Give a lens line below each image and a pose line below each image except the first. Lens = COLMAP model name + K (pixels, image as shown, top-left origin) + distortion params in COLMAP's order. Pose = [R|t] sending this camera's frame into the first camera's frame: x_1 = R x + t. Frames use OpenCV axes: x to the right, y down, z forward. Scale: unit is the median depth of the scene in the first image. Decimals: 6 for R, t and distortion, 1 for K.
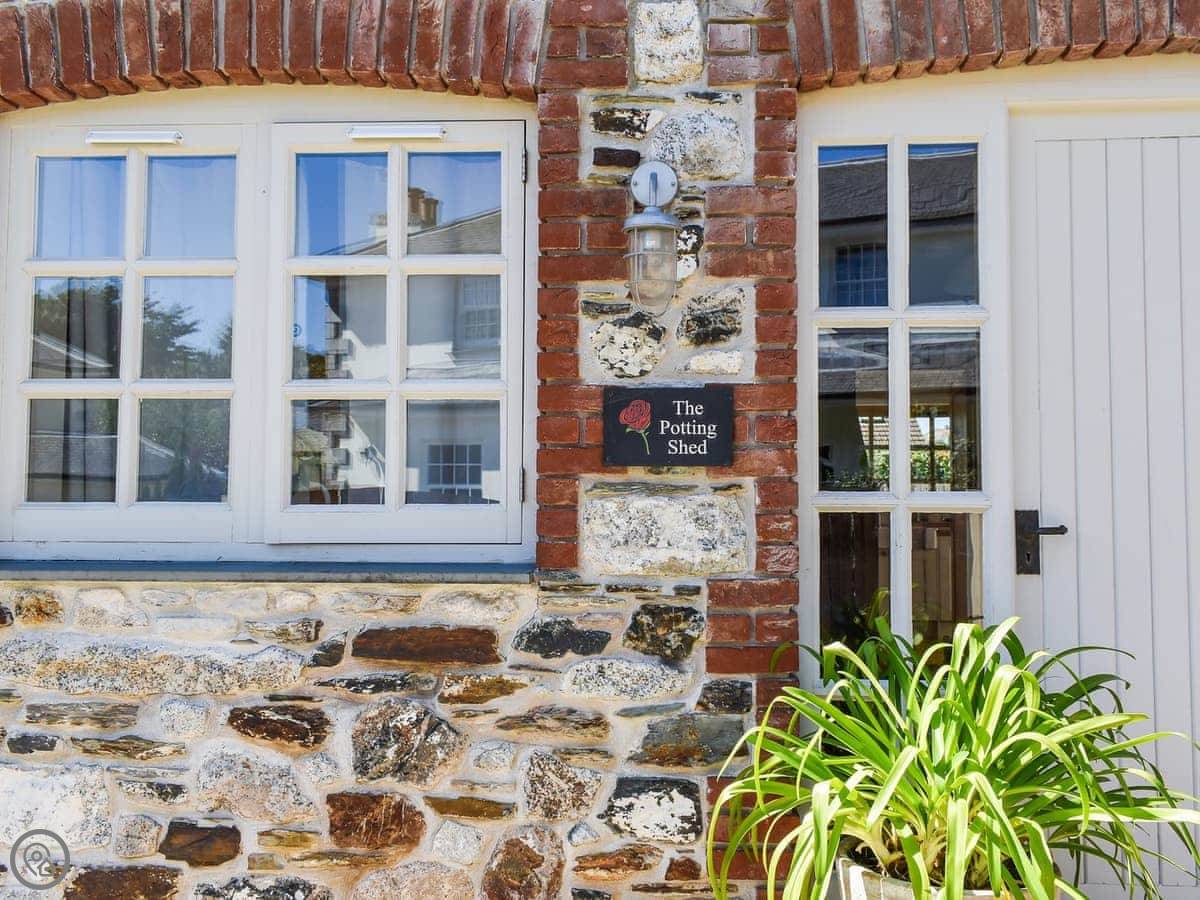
lens RADIAL K [[1096.1, 0, 600.0], [0, 1096.1, 450.0], [0, 0, 1]] dist [0.041896, -0.002941]
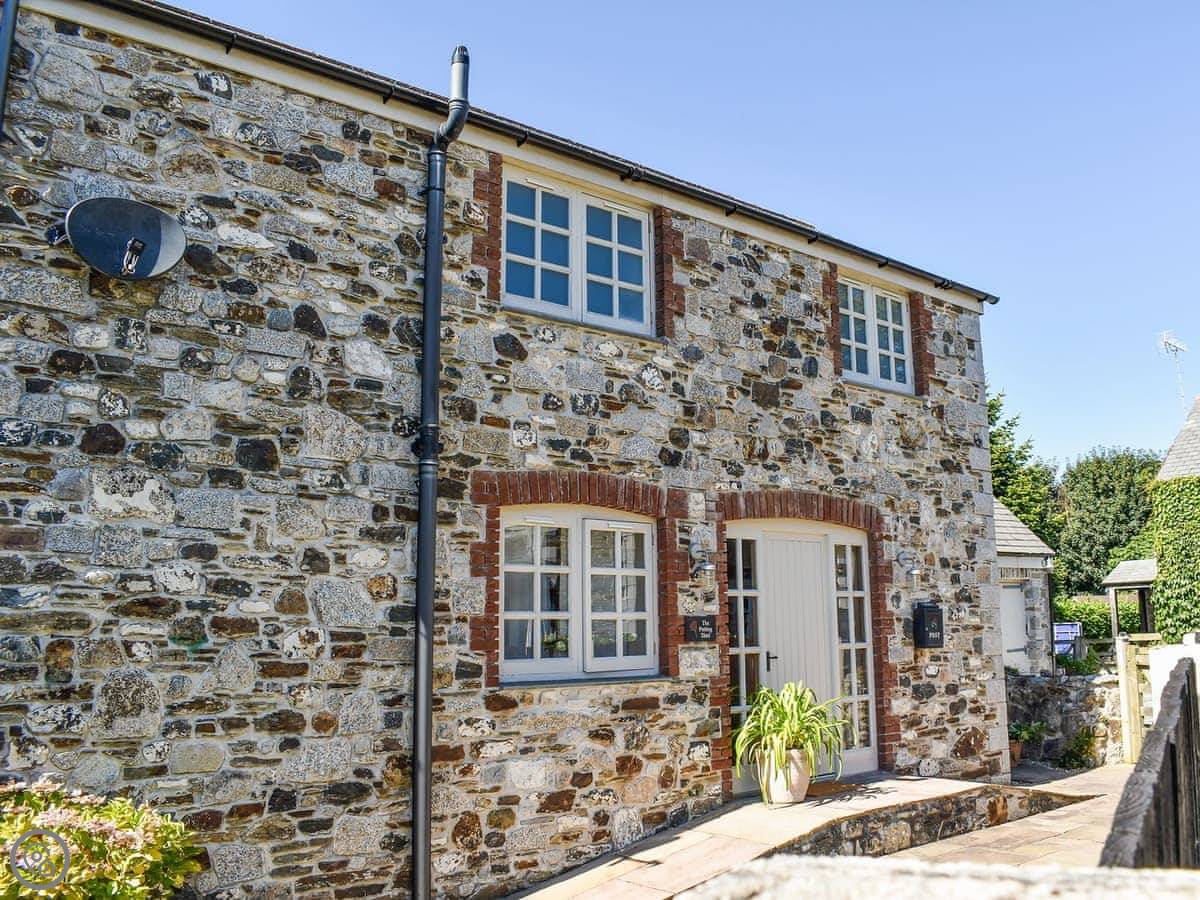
lens RADIAL K [[1096.1, 0, 600.0], [0, 1096.1, 450.0], [0, 0, 1]] dist [0.041896, -0.002941]
pose [[0.740030, 0.088162, 0.666770, -2.304129], [-0.029955, 0.994708, -0.098277, -0.213857], [-0.671906, 0.052754, 0.738755, -1.177455]]
